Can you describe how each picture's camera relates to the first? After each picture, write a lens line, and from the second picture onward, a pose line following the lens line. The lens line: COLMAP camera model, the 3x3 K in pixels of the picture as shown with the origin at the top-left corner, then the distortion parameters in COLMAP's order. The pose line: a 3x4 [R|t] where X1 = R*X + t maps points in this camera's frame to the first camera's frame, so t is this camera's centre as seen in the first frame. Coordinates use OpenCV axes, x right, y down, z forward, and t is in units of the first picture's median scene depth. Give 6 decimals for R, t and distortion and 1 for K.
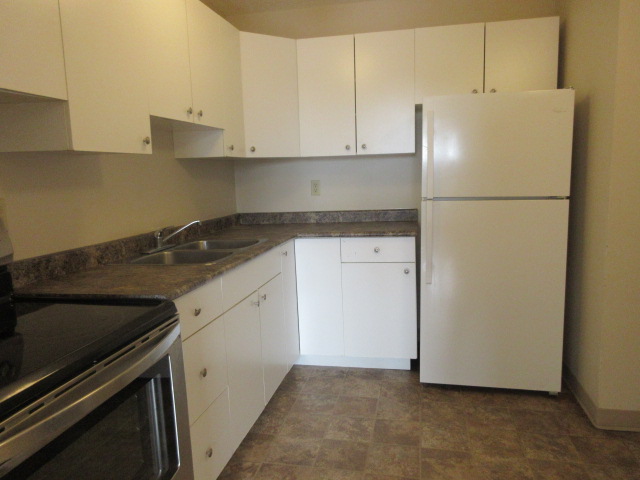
lens RADIAL K [[473.0, 0, 322.7], [0, 473.0, 240.5], [0, 0, 1]] dist [-0.000072, -0.002255]
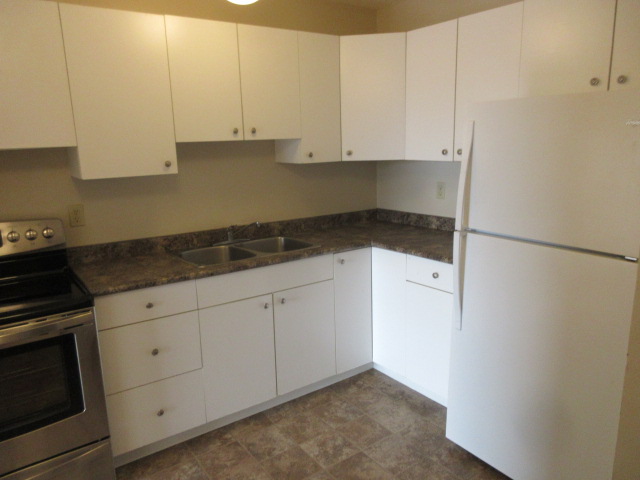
lens RADIAL K [[473.0, 0, 321.0], [0, 473.0, 240.3], [0, 0, 1]] dist [-0.000072, -0.002255]
pose [[0.737814, 0.152165, -0.657630, 0.588449], [-0.093390, 0.987902, 0.123807, -0.149326], [0.668513, -0.029930, 0.743098, 0.233547]]
